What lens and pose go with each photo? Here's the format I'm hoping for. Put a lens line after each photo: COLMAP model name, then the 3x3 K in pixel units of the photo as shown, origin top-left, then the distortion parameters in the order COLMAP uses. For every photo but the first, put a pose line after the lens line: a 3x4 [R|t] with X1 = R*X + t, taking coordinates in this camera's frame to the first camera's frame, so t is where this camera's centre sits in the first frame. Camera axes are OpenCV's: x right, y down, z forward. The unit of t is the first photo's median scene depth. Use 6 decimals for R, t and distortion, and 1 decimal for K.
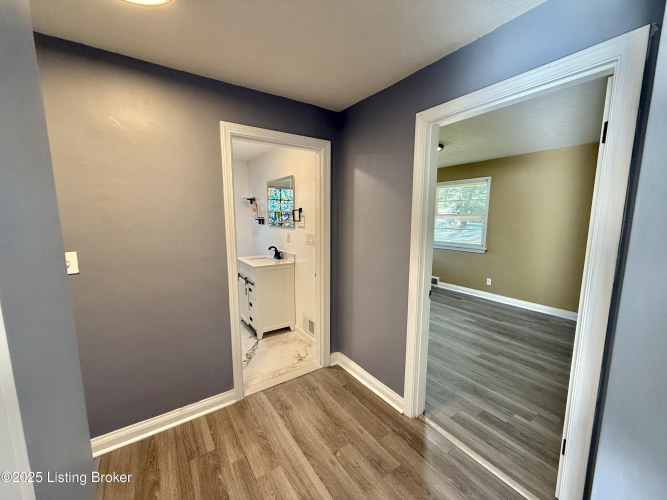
lens RADIAL K [[265.6, 0, 331.3], [0, 265.6, 251.2], [0, 0, 1]] dist [-0.004462, 0.000520]
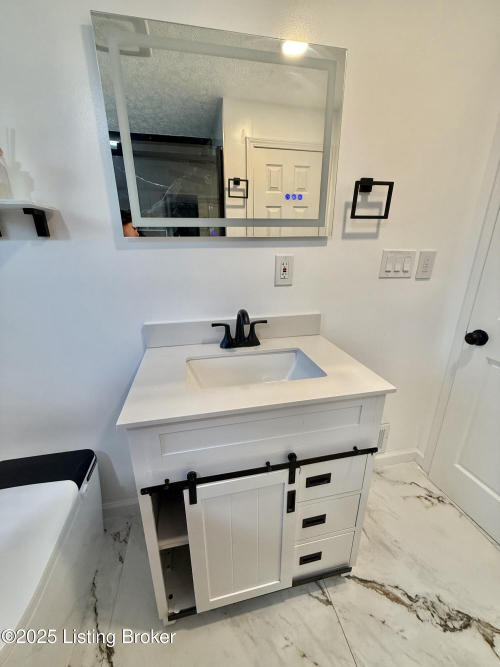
lens RADIAL K [[265.6, 0, 250.0], [0, 265.6, 333.5], [0, 0, 1]] dist [-0.004462, 0.000520]
pose [[0.377443, -0.295542, 0.877606, -0.566862], [0.126076, 0.955281, 0.267476, -0.079153], [-0.917410, 0.009688, 0.397825, 1.042902]]
